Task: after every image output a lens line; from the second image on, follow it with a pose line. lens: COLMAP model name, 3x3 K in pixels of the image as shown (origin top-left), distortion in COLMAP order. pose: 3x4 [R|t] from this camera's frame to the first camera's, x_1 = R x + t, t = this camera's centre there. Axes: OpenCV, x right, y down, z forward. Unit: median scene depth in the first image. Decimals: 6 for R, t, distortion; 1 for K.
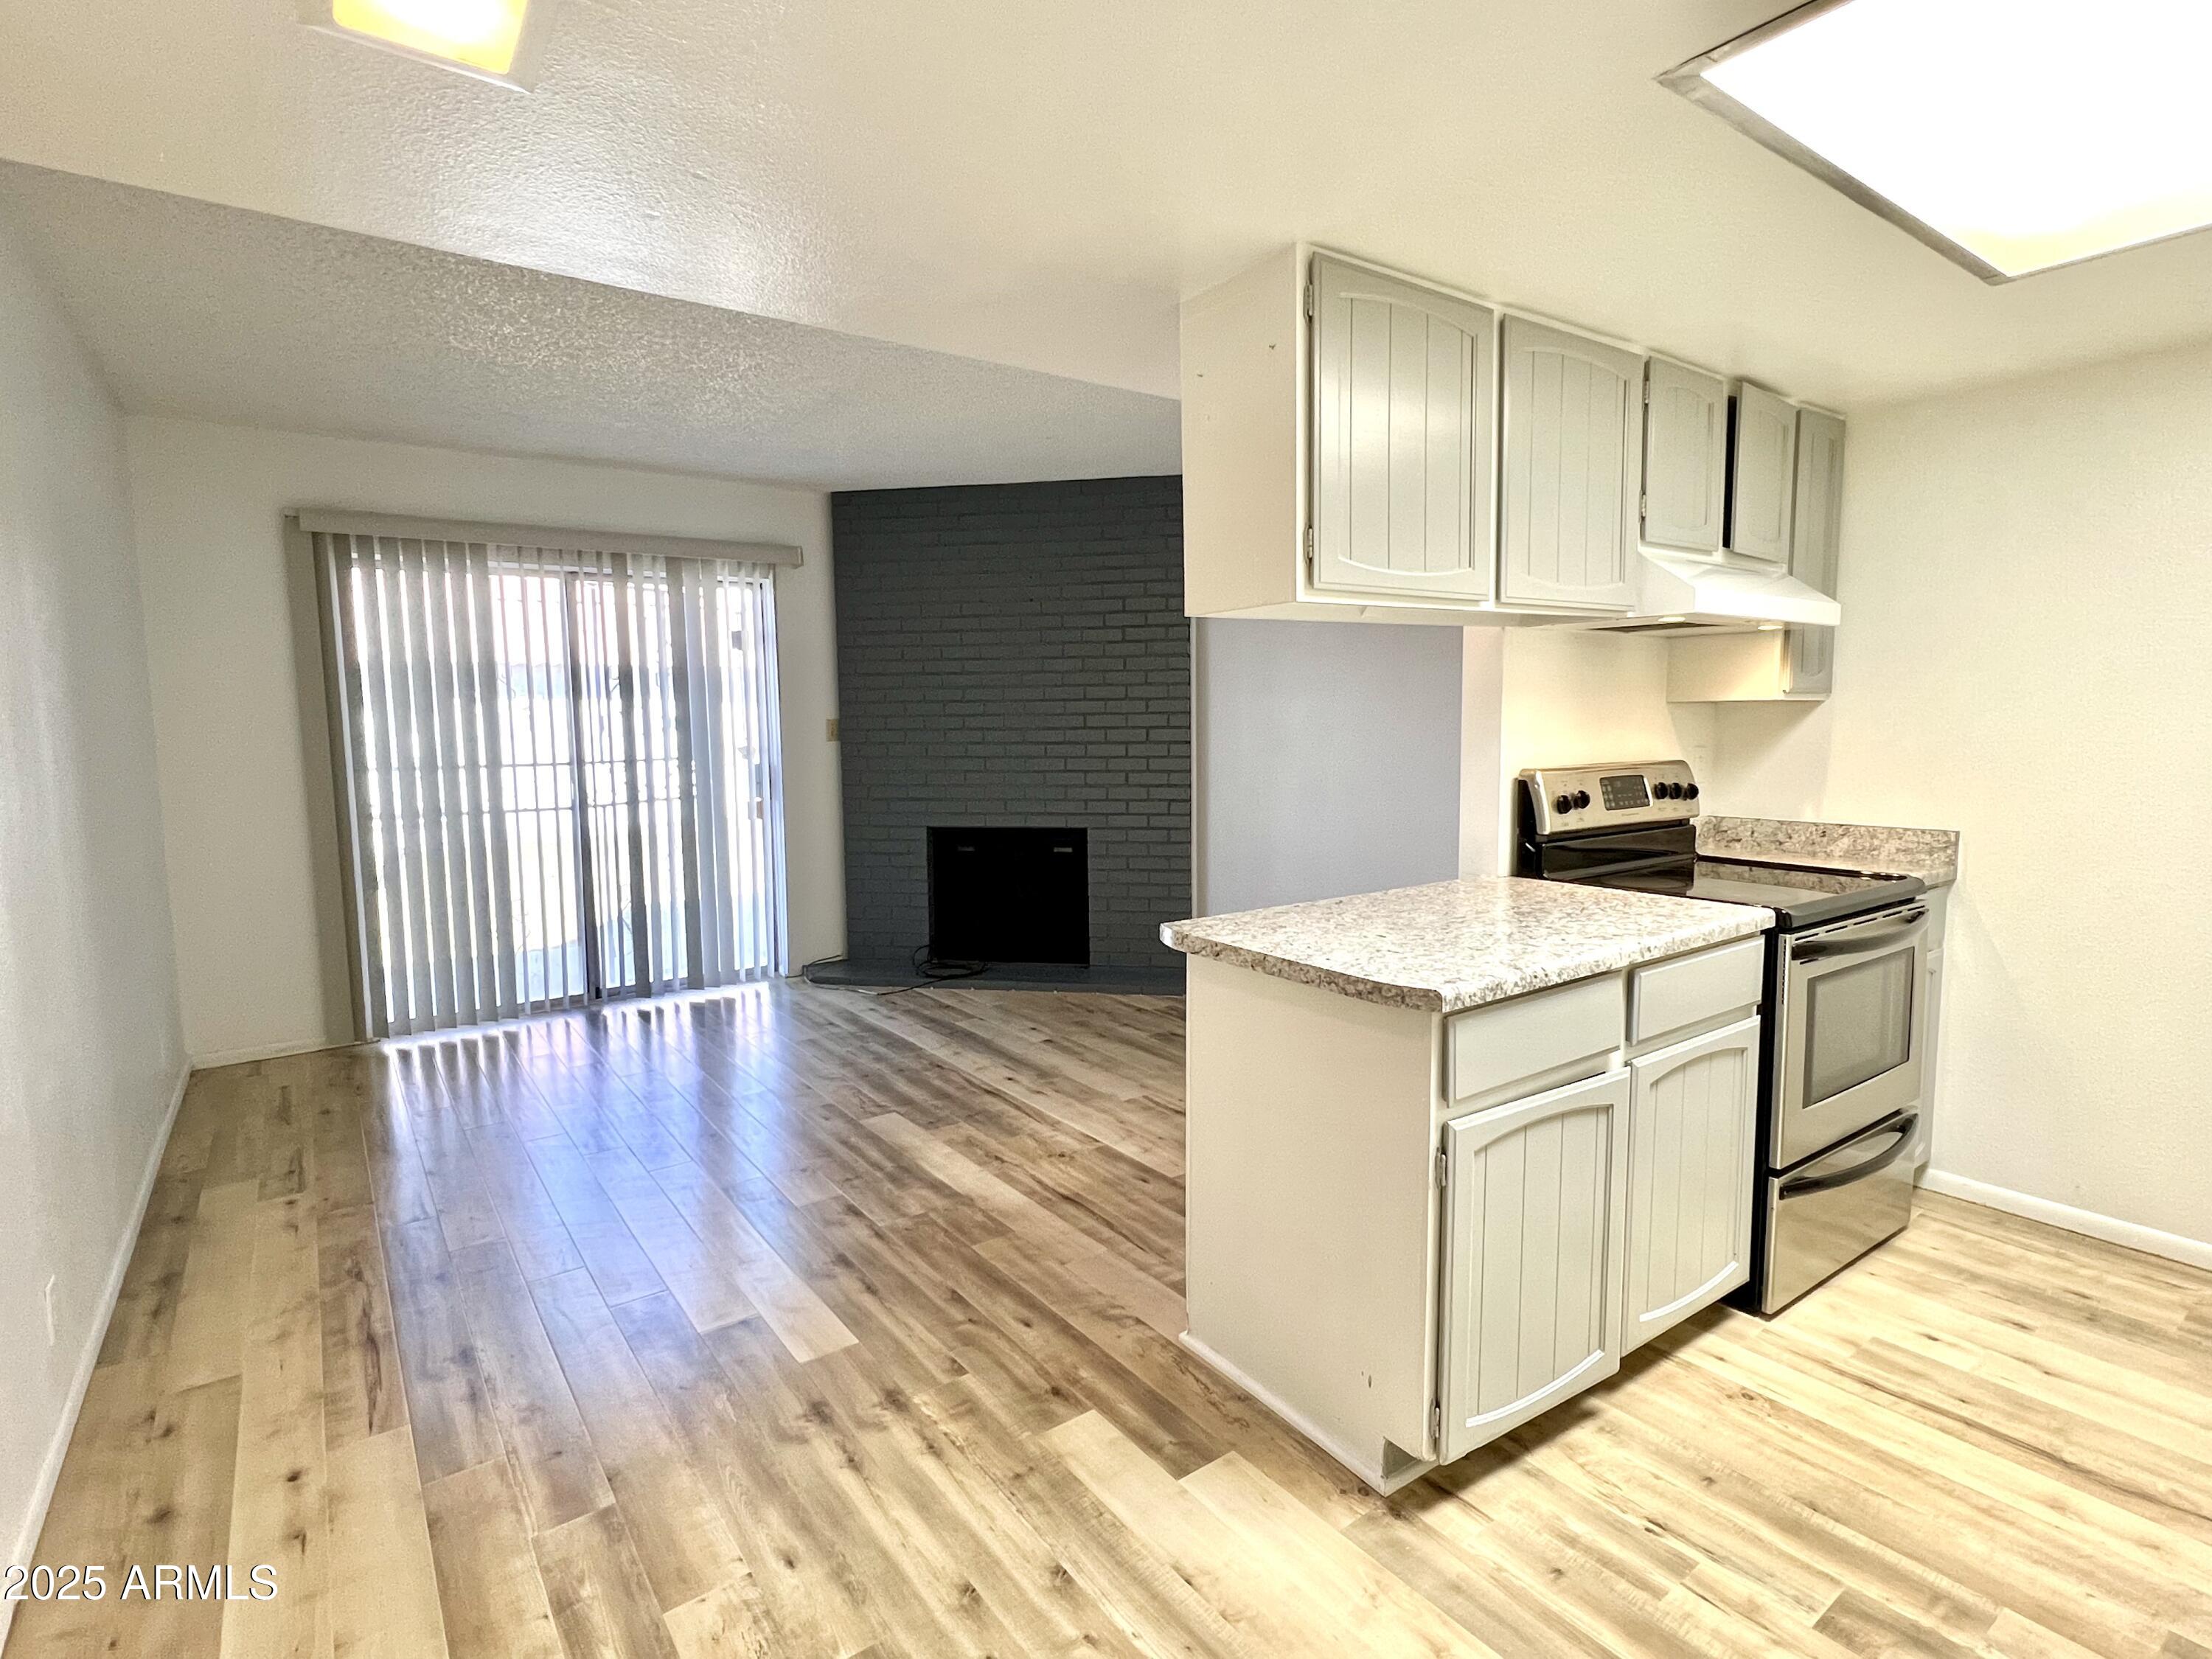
lens RADIAL K [[1145.9, 0, 1104.8], [0, 1145.9, 825.7], [0, 0, 1]] dist [-0.000724, -0.000961]
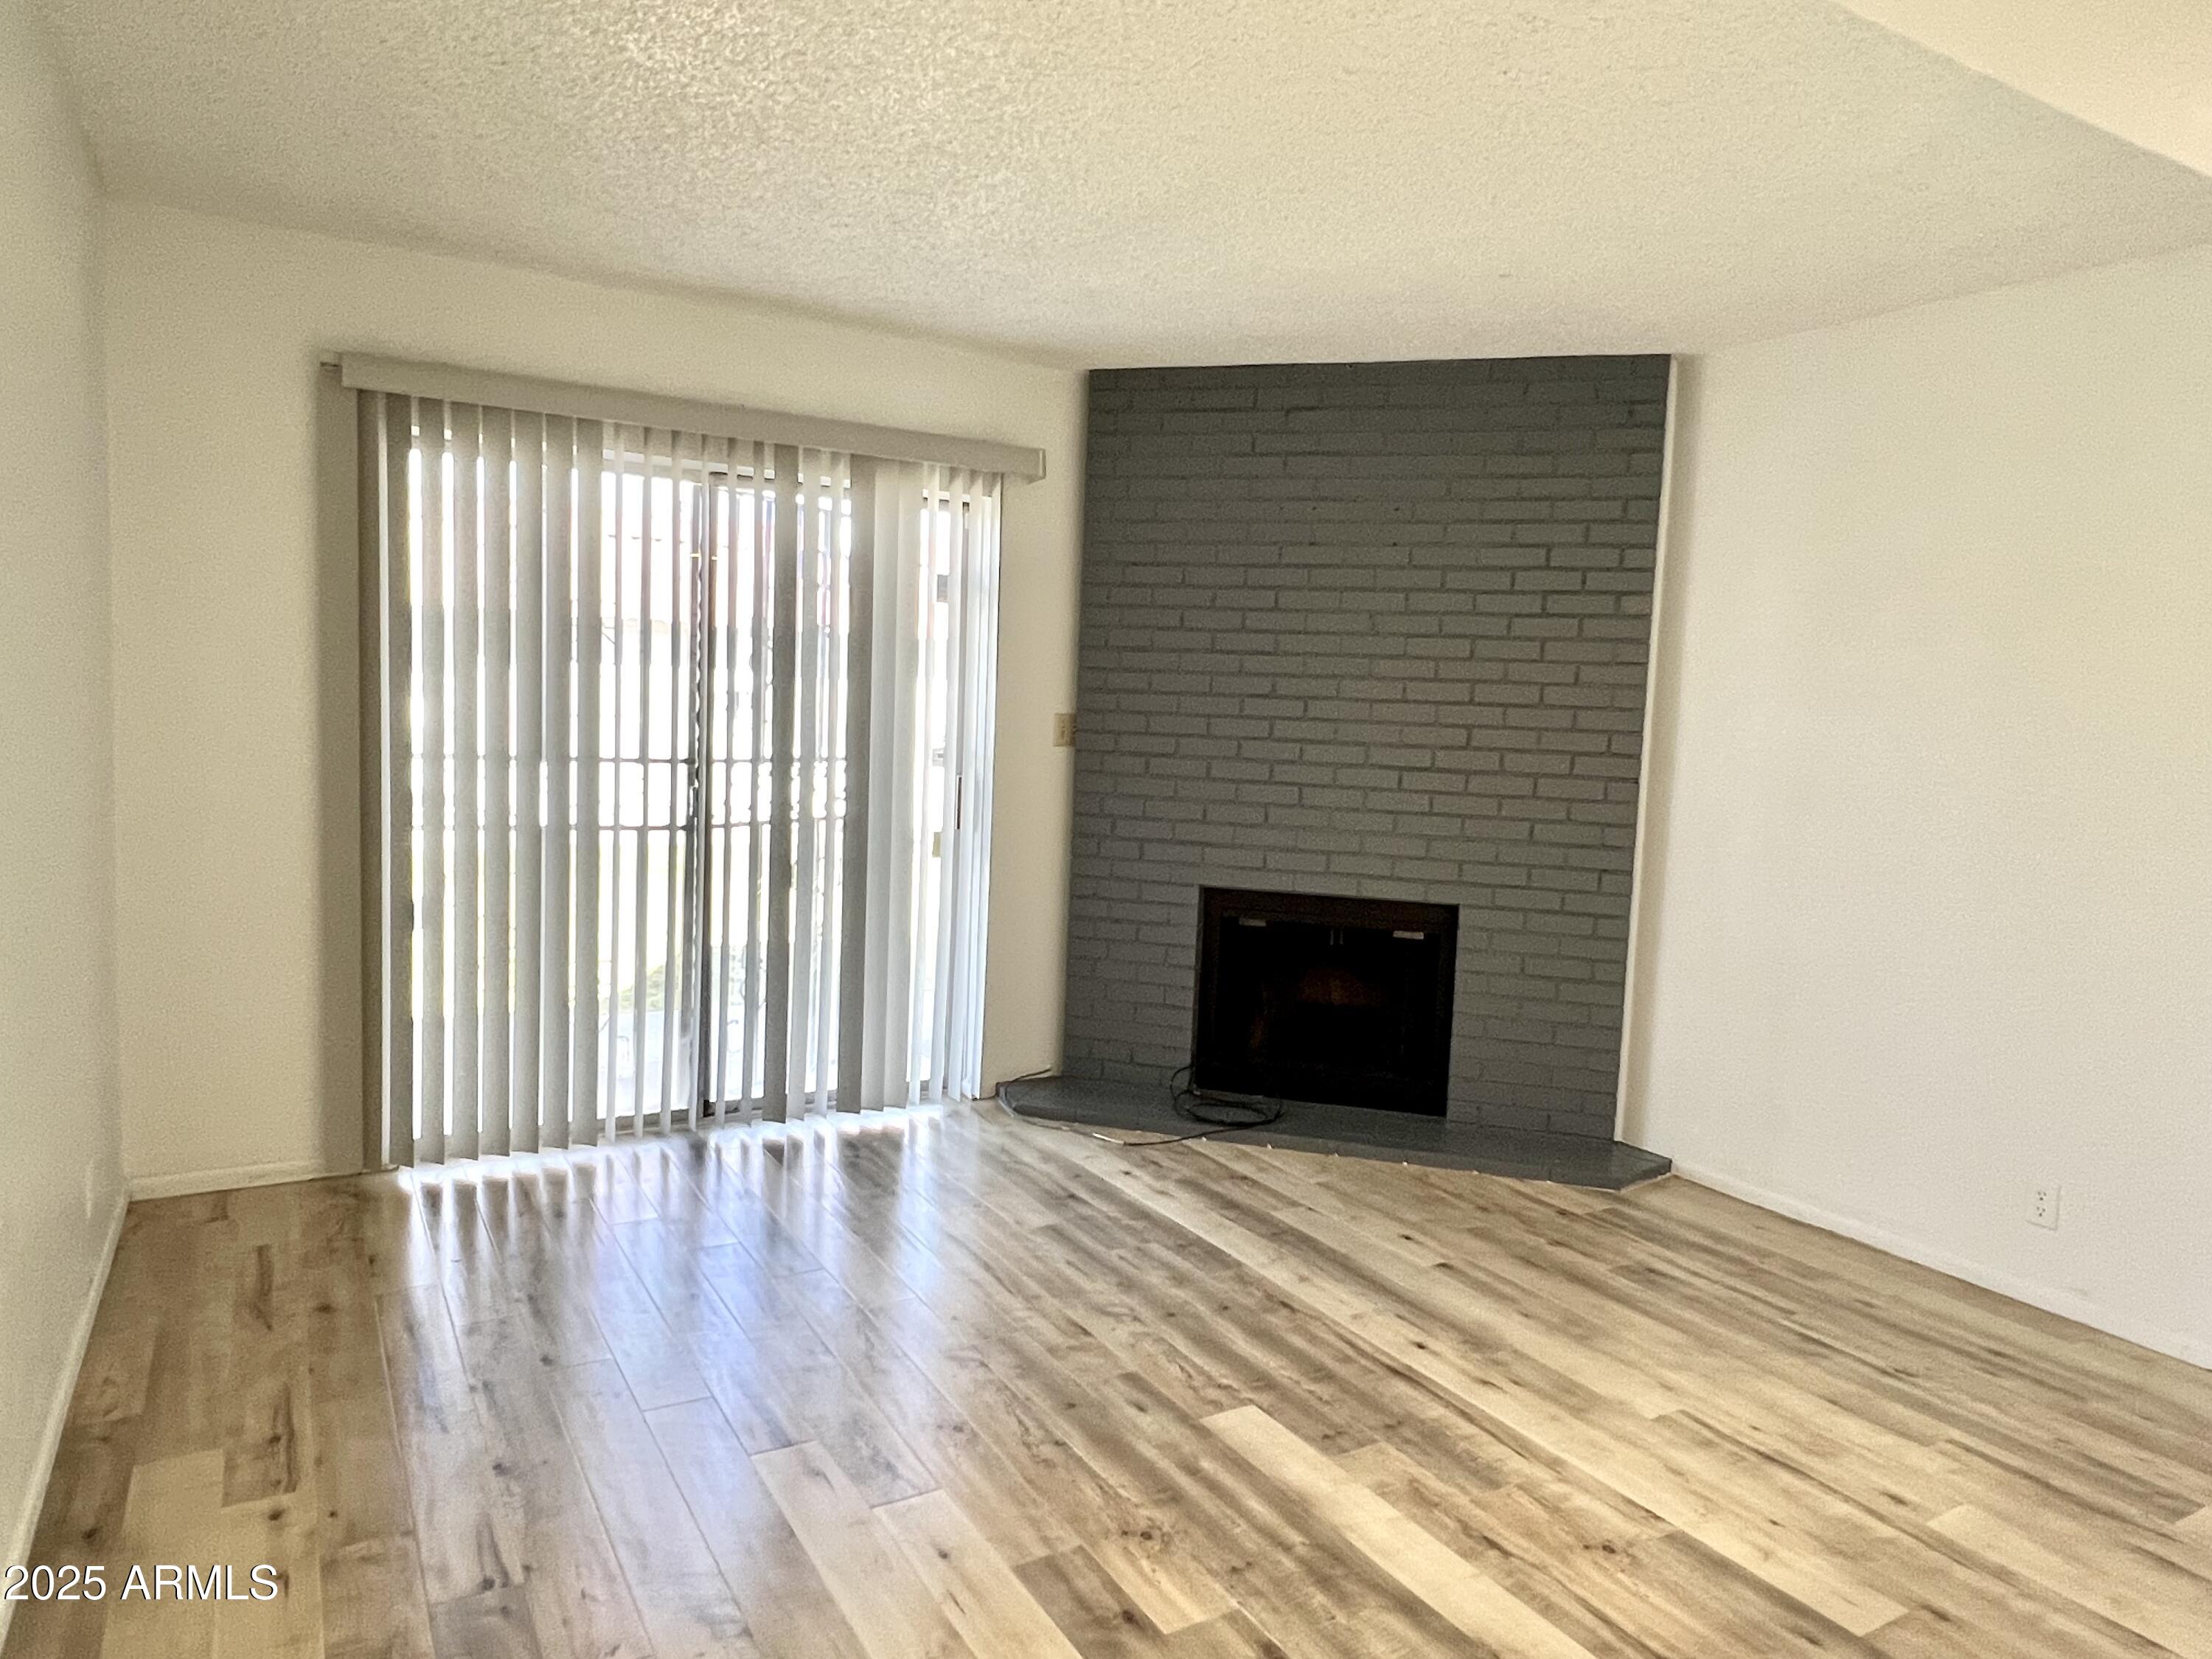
lens RADIAL K [[1493.7, 0, 1104.4], [0, 1493.7, 833.6], [0, 0, 1]] dist [-0.002297, -0.001231]
pose [[0.992914, 0.060906, -0.102037, -0.159221], [-0.062501, 0.997967, -0.012505, -0.018460], [0.101068, 0.018794, 0.994702, 0.191216]]
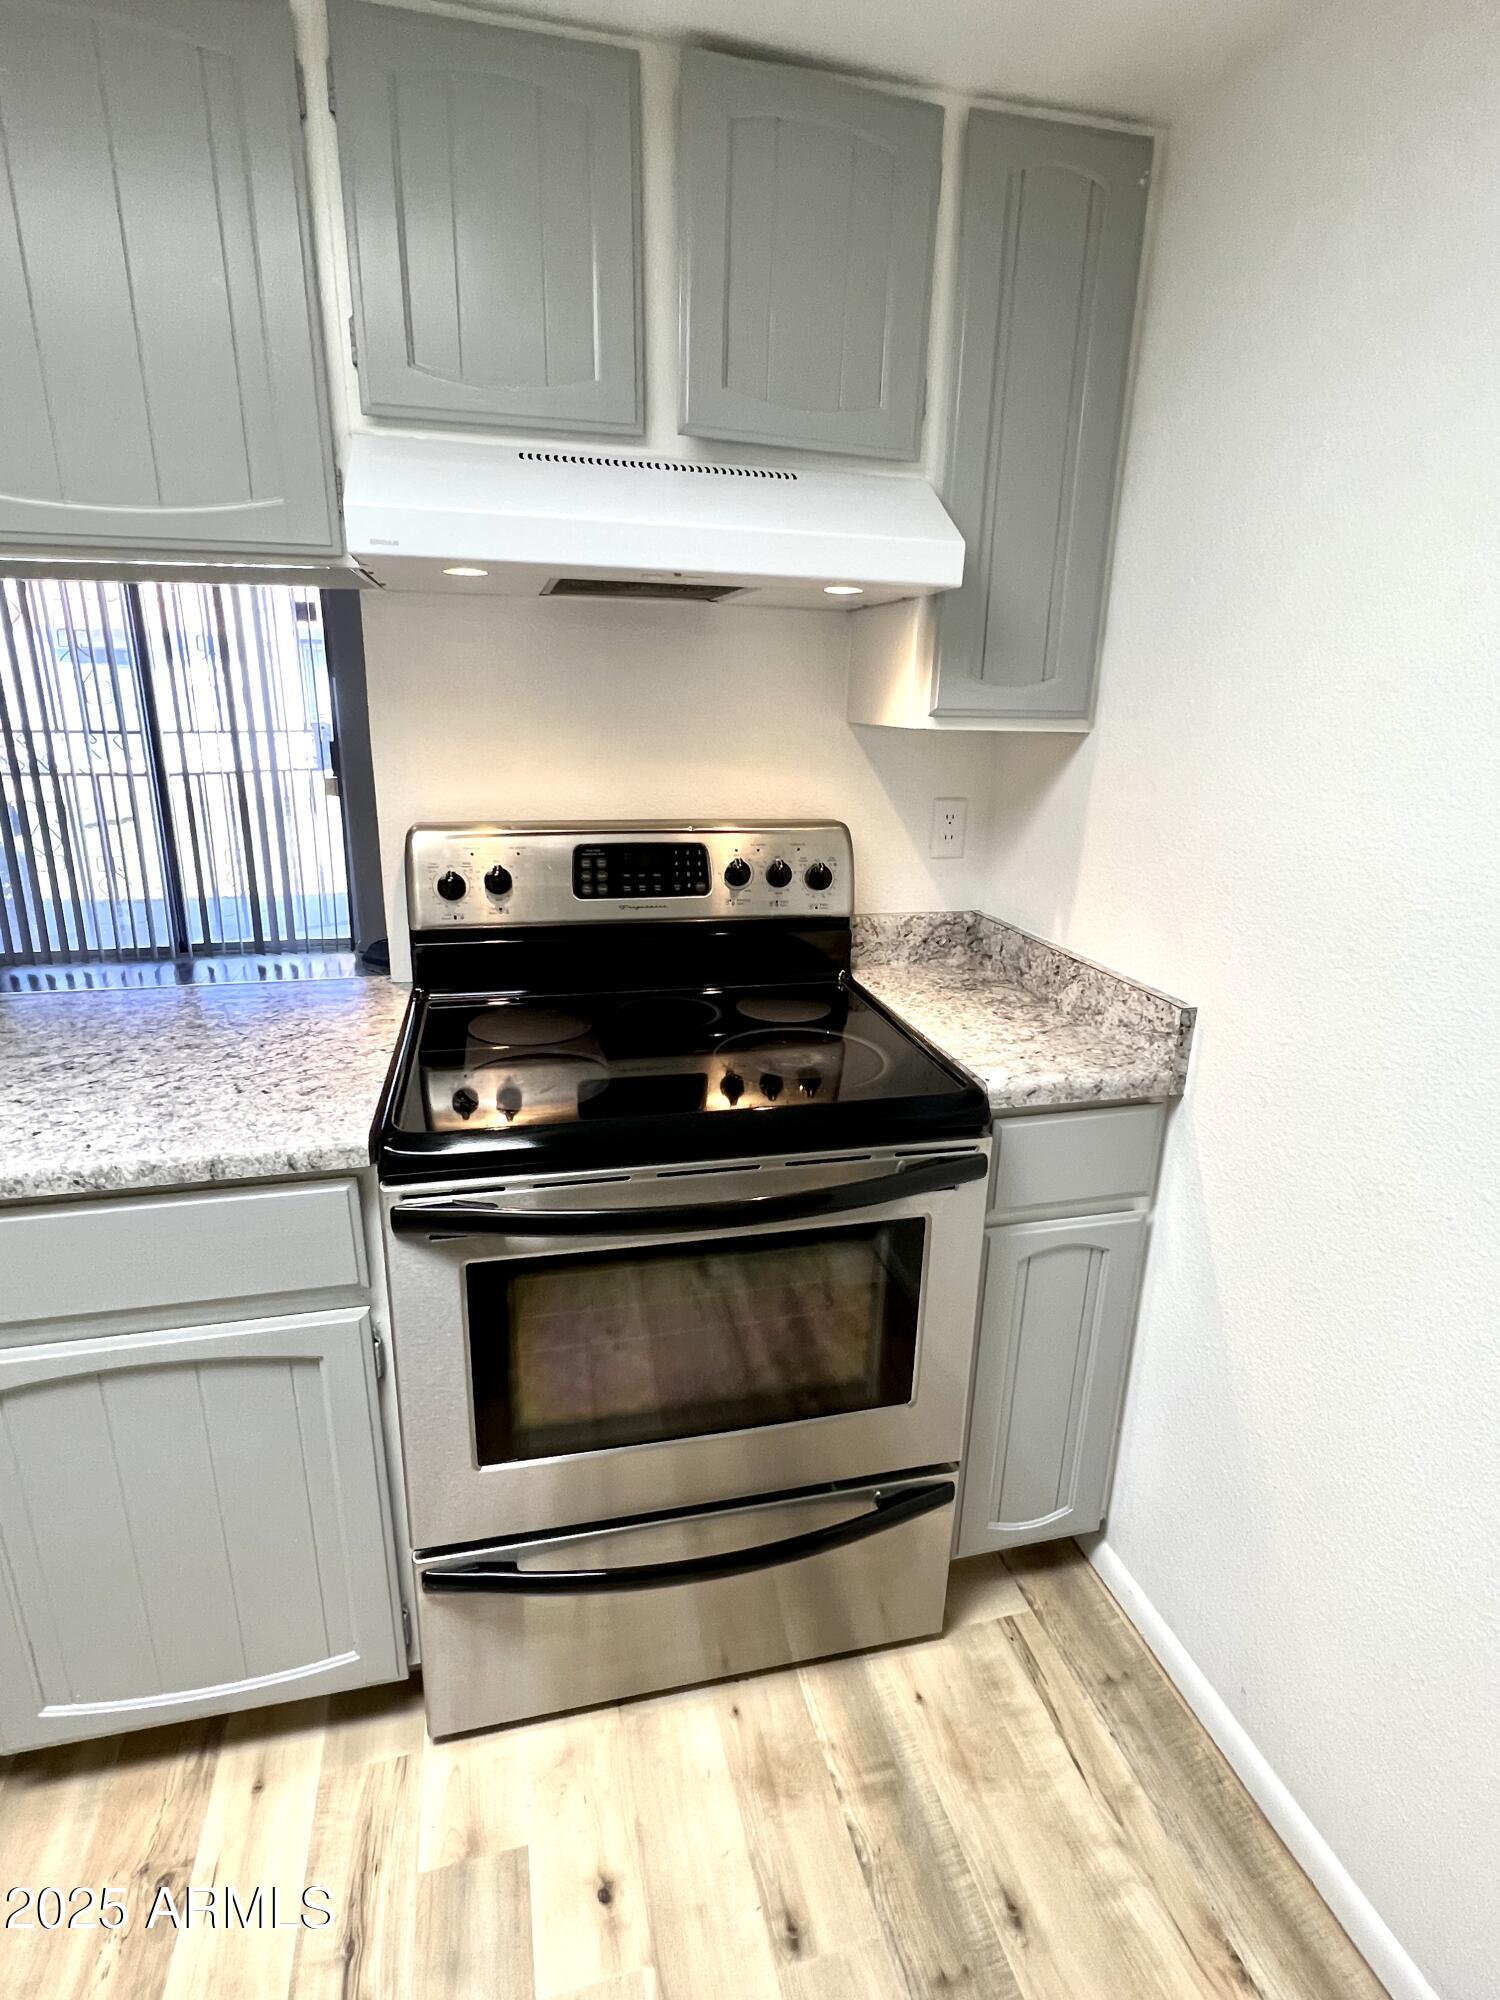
lens RADIAL K [[1036.0, 0, 750.0], [0, 1036.0, 1000.0], [0, 0, 1]] dist [-0.000724, -0.000961]
pose [[0.925400, 0.137929, -0.353001, 0.482365], [-0.065532, 0.975628, 0.209418, -0.055585], [0.373282, -0.170663, 0.911885, 0.332783]]
